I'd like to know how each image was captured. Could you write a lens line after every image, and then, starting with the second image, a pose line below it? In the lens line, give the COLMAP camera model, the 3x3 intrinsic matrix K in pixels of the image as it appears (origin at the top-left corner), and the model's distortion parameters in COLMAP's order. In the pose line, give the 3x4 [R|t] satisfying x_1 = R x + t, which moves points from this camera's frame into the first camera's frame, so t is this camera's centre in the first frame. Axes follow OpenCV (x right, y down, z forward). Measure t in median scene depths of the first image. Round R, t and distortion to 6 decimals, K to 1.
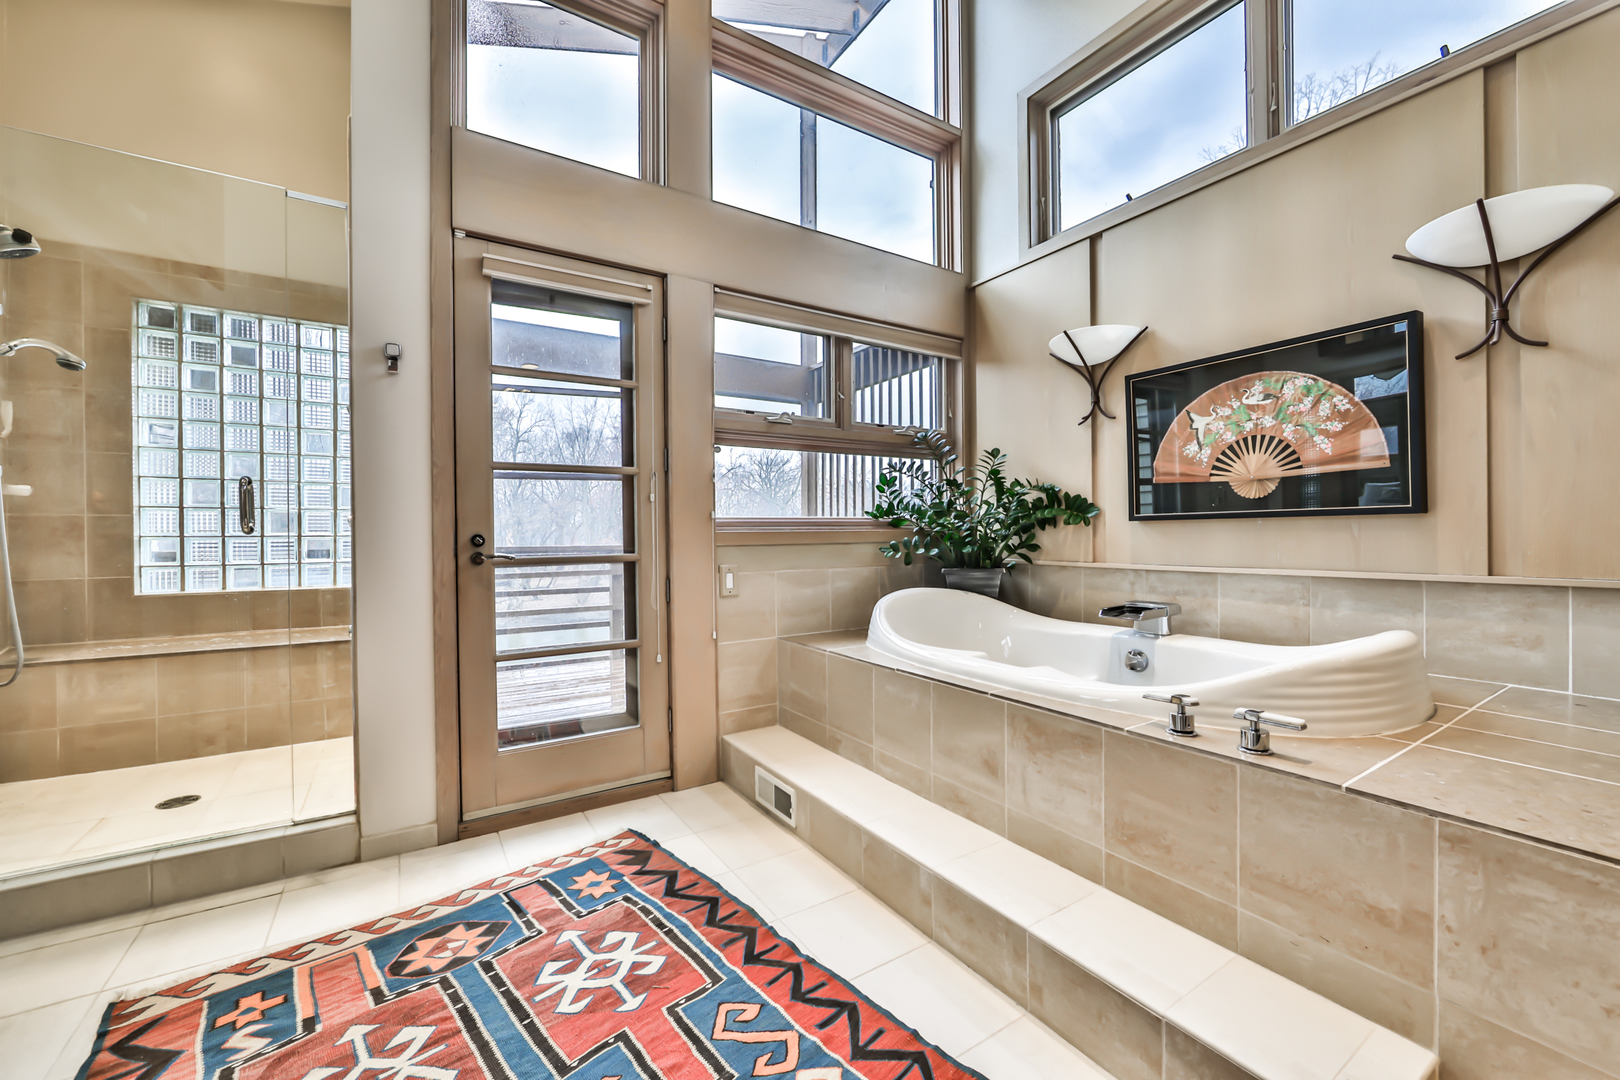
lens RADIAL K [[638.7, 0, 801.2], [0, 638.7, 537.6], [0, 0, 1]] dist [-0.009698, 0.000534]
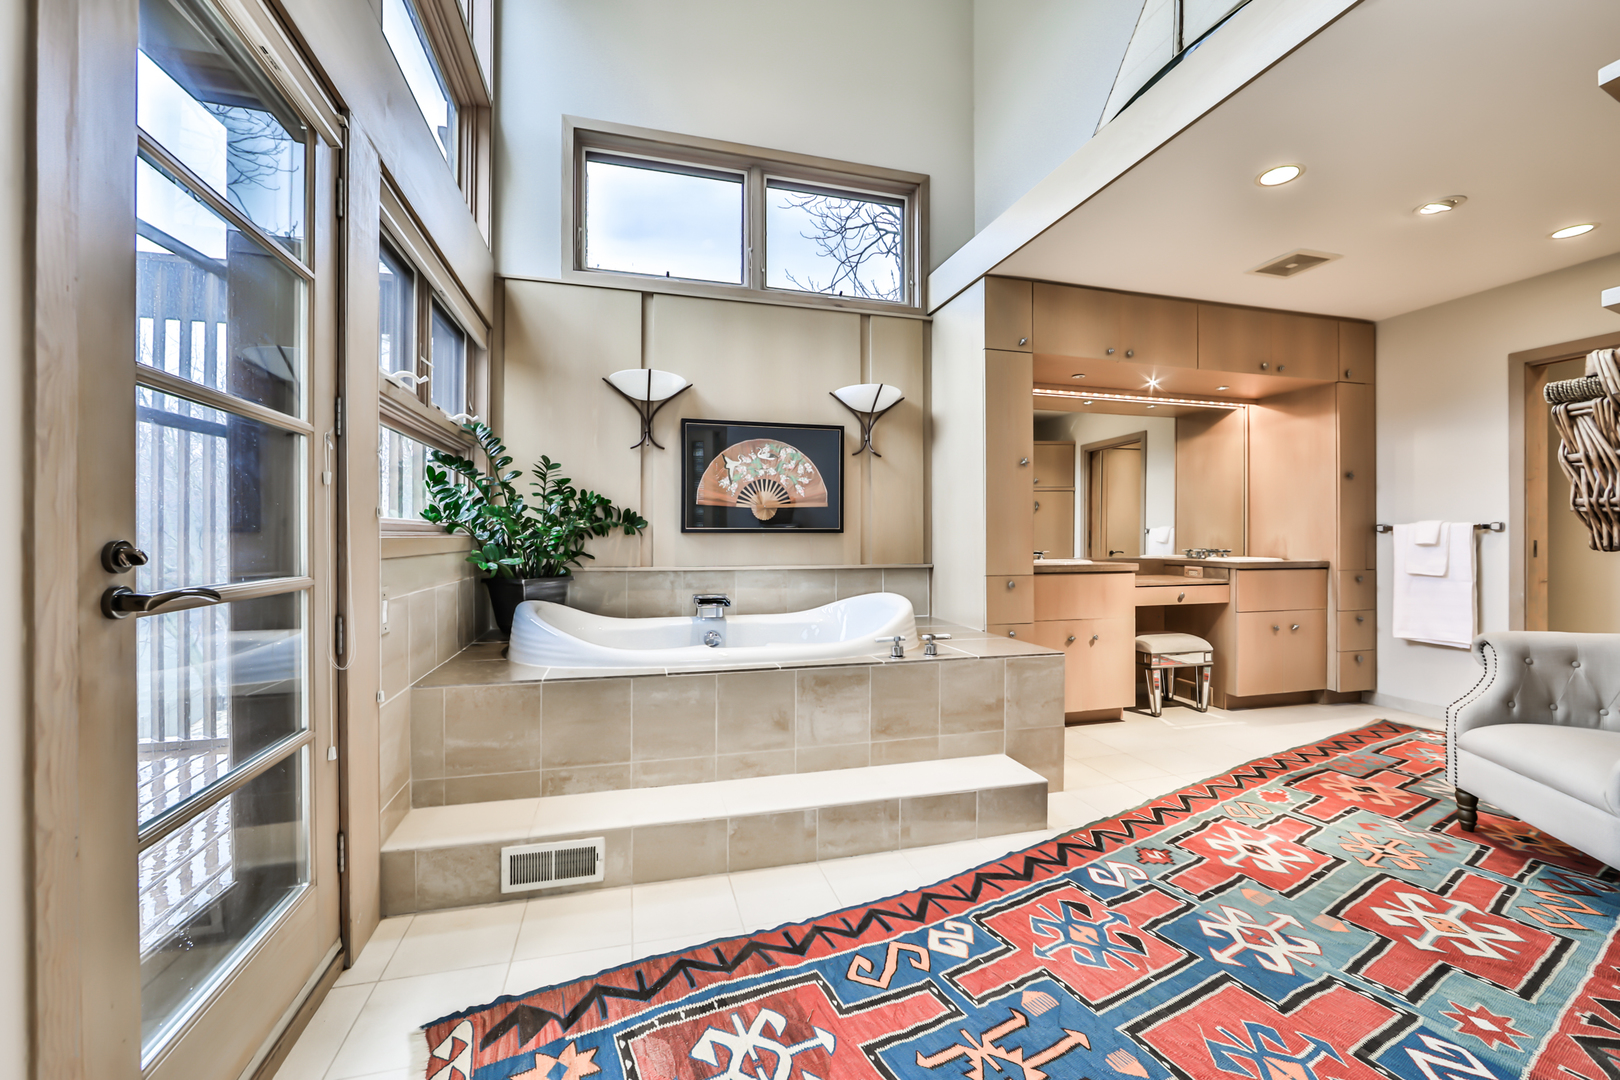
lens RADIAL K [[638.7, 0, 800.7], [0, 638.7, 538.4], [0, 0, 1]] dist [-0.009698, 0.000534]
pose [[0.285995, 0.009242, 0.958186, -0.779732], [0.000195, 0.999953, -0.009704, -0.002787], [-0.958231, 0.002962, 0.285980, 0.499047]]
